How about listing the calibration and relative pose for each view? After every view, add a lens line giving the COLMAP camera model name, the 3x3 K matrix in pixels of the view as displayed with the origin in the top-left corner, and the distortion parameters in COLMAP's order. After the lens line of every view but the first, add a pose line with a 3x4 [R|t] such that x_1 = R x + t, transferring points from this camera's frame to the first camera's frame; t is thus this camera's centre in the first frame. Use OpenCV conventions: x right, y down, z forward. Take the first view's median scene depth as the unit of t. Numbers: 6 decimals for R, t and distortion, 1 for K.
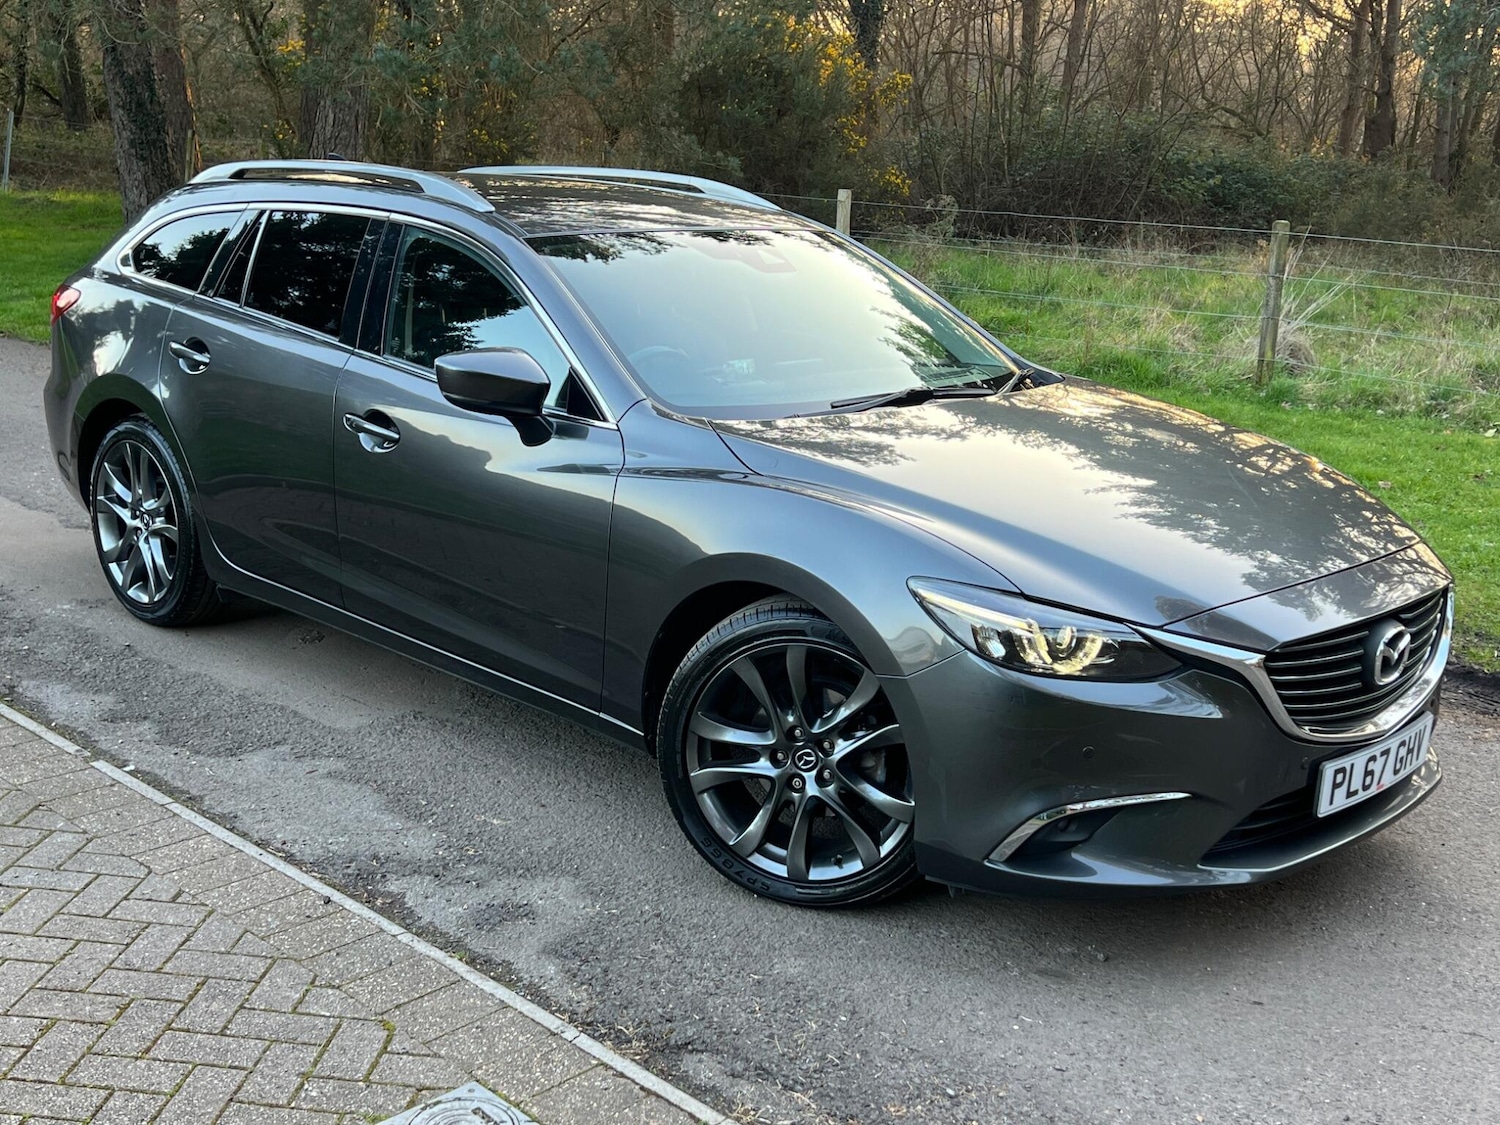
lens RADIAL K [[1769.4, 0, 742.9], [0, 1769.4, 562.4], [0, 0, 1]] dist [0.123819, -0.291467]
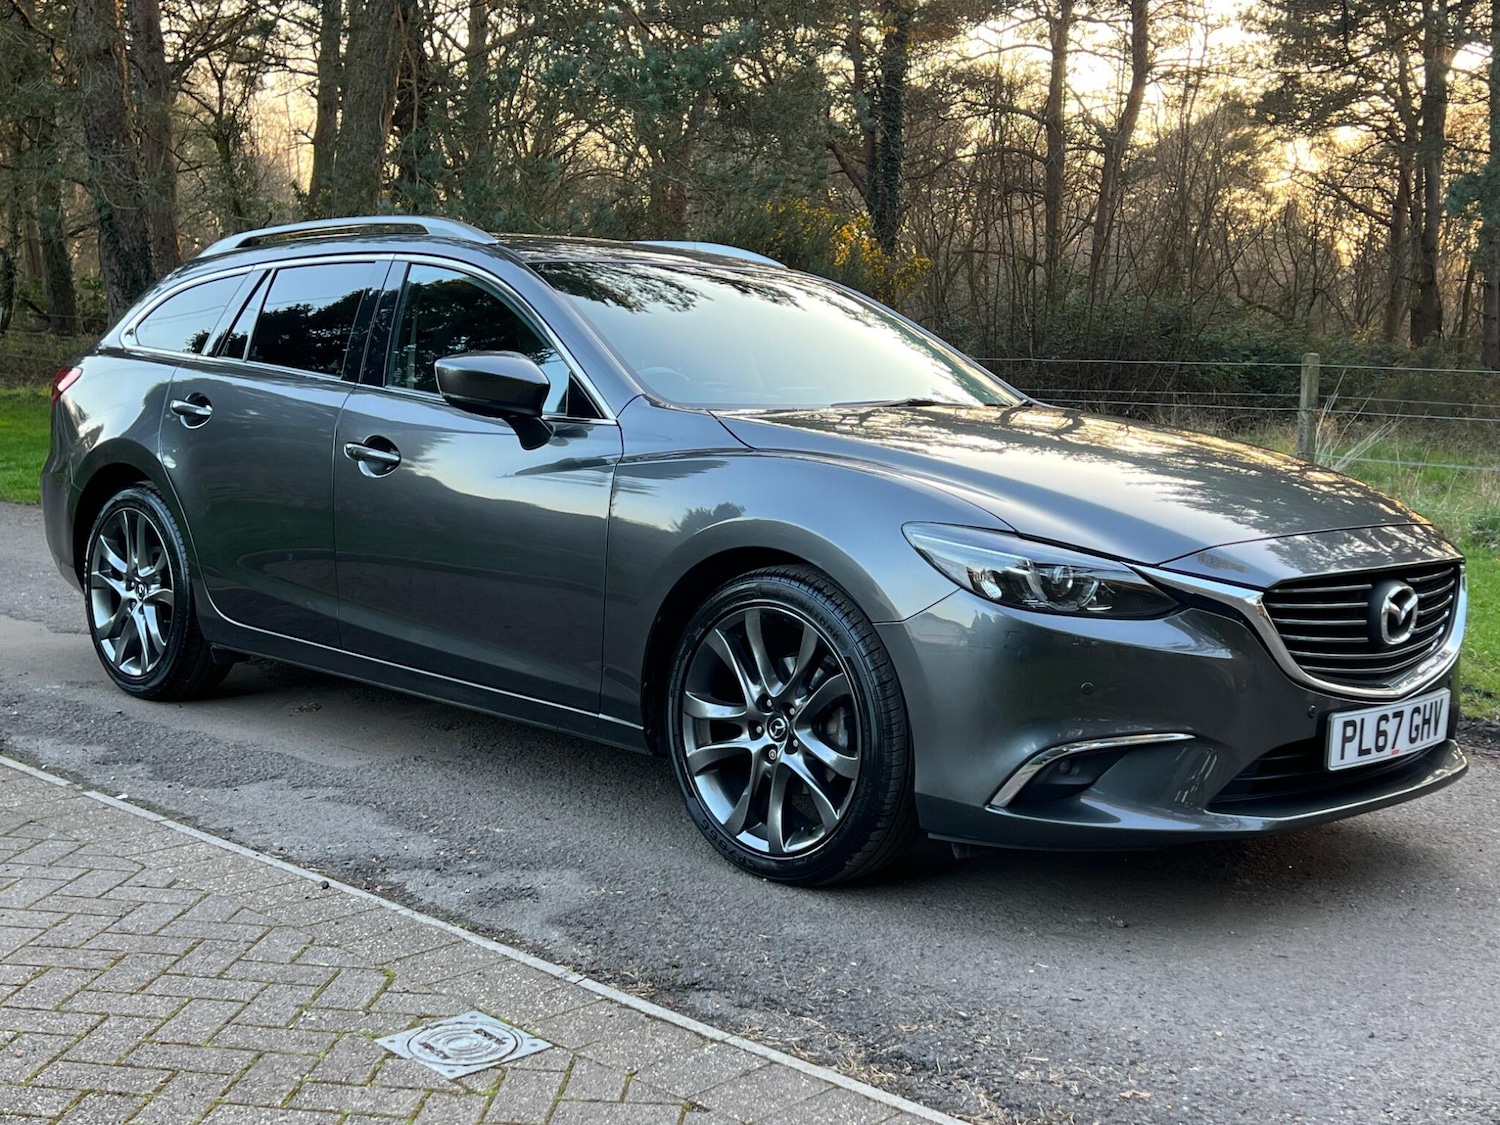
lens RADIAL K [[1913.3, 0, 752.4], [0, 1913.3, 574.0], [0, 0, 1]] dist [0.153237, -0.410182]
pose [[0.999839, -0.016652, -0.006692, 0.010009], [0.015622, 0.991100, -0.132200, 0.162550], [0.008834, 0.132074, 0.991200, -0.065641]]
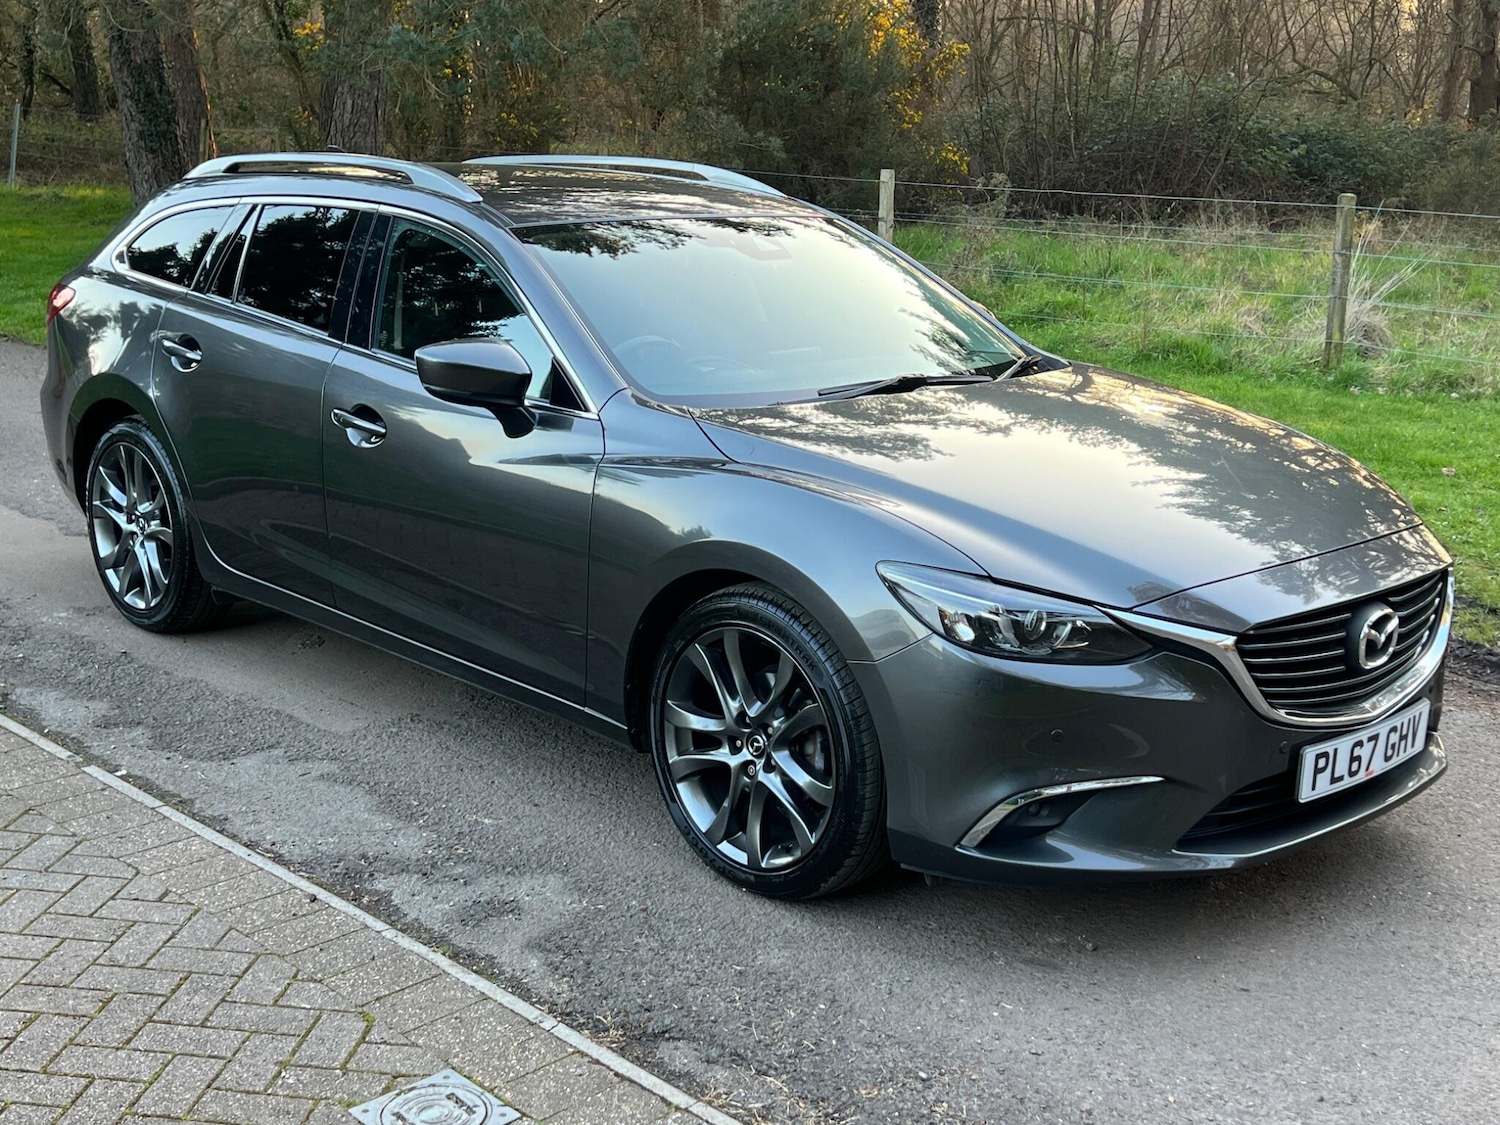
lens RADIAL K [[1914.3, 0, 766.3], [0, 1914.3, 566.7], [0, 0, 1]] dist [0.144064, -0.371346]
pose [[0.999572, -0.014100, -0.025633, 0.049949], [0.014024, 0.999897, -0.003165, 0.010944], [0.025675, 0.002804, 0.999666, -0.072493]]
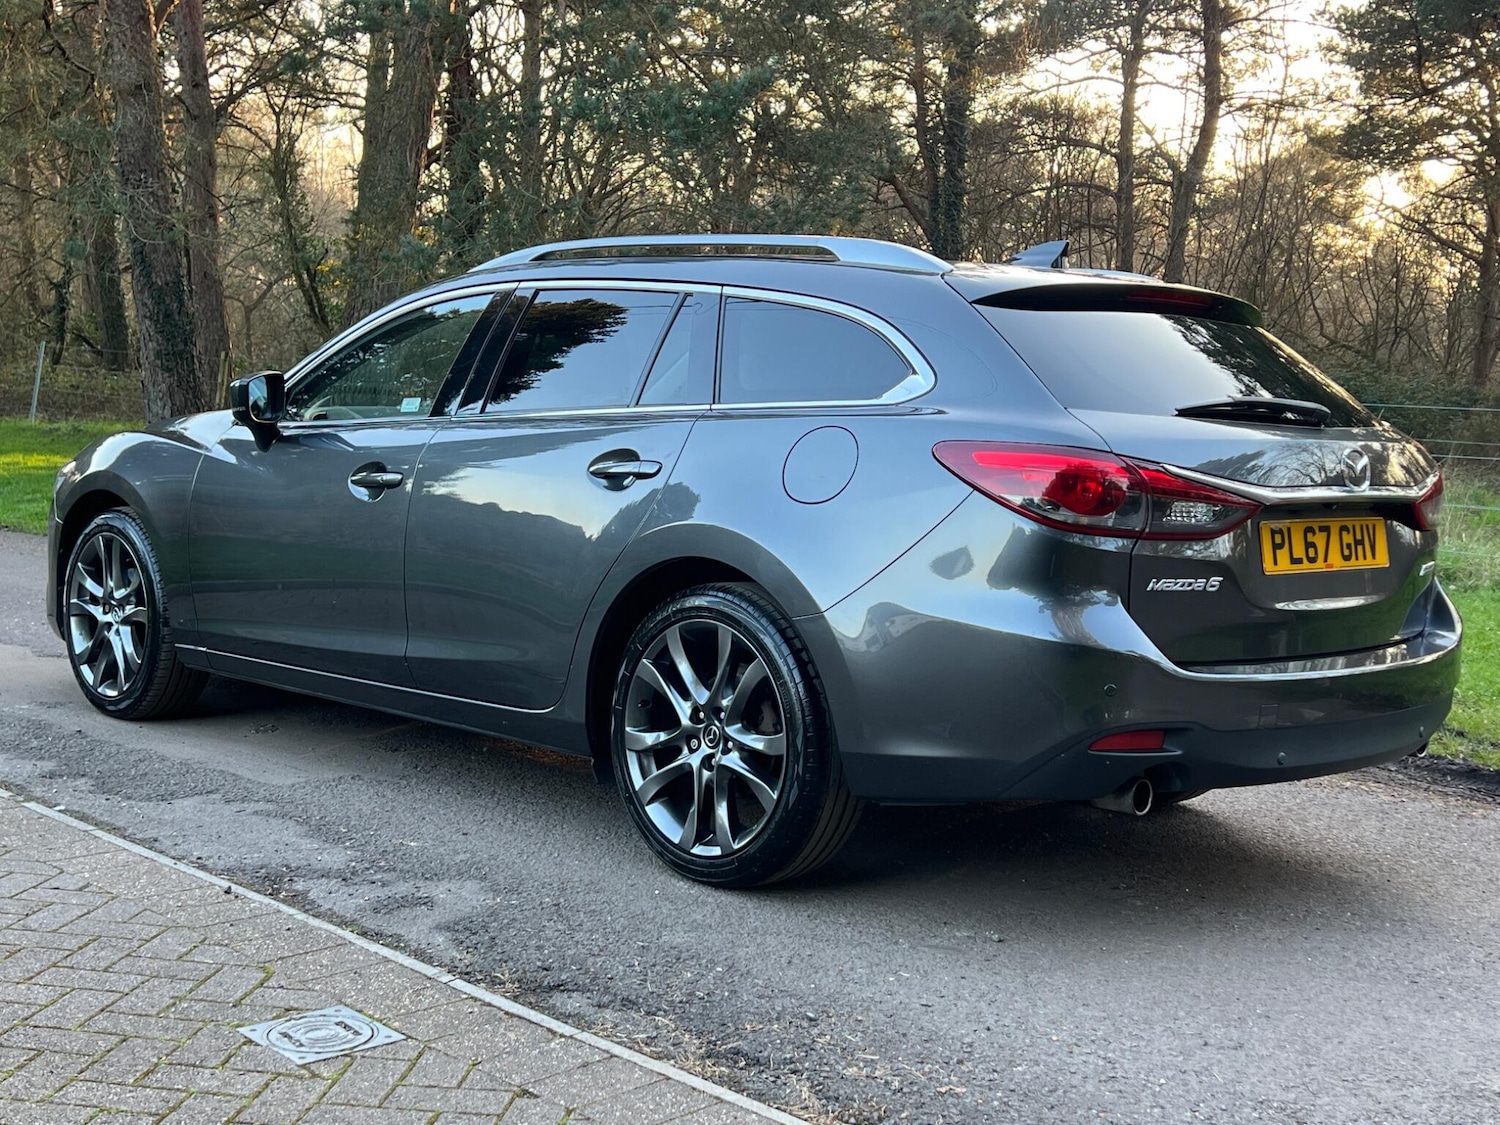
lens RADIAL K [[1989.4, 0, 752.9], [0, 1989.4, 563.8], [0, 0, 1]] dist [0.143923, -0.367025]
pose [[0.998729, -0.008073, -0.049752, 0.118435], [-0.000066, 0.986877, -0.161471, 0.188778], [0.050402, 0.161269, 0.985623, -0.131388]]
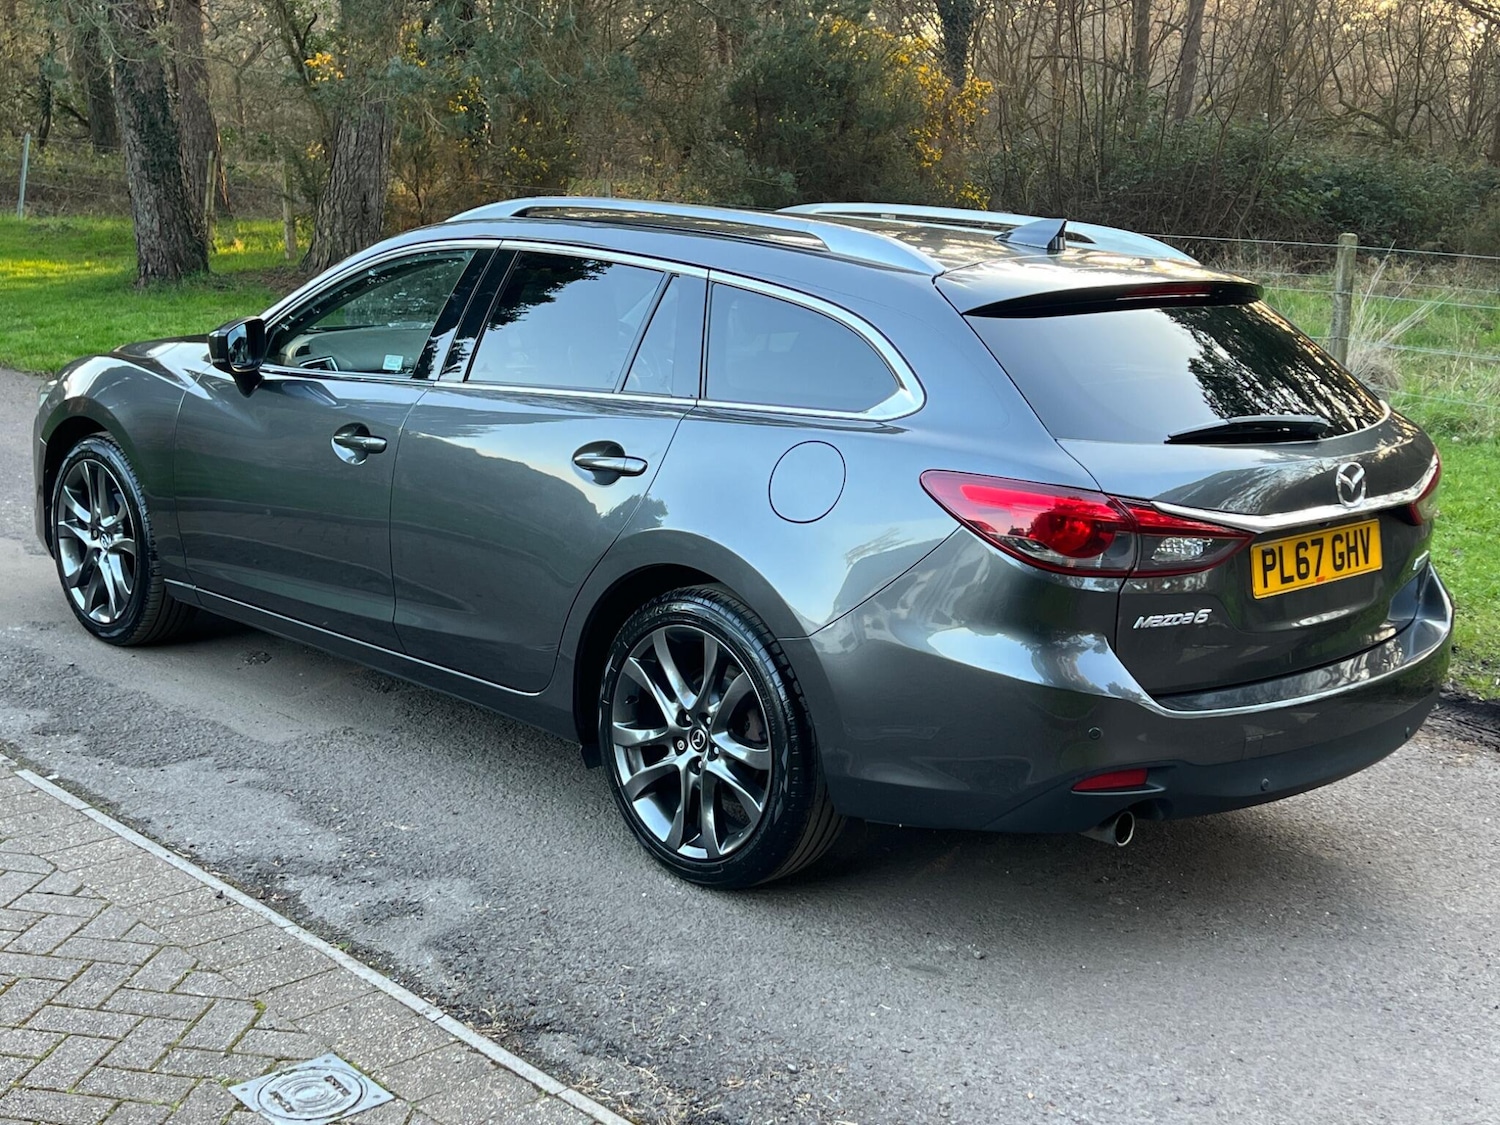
lens RADIAL K [[1989.4, 0, 752.9], [0, 1989.4, 563.8], [0, 0, 1]] dist [0.143923, -0.367025]
pose [[0.998589, -0.000593, -0.053095, 0.129614], [-0.001115, 0.999483, -0.032122, 0.036114], [0.053087, 0.032136, 0.998073, -0.134544]]
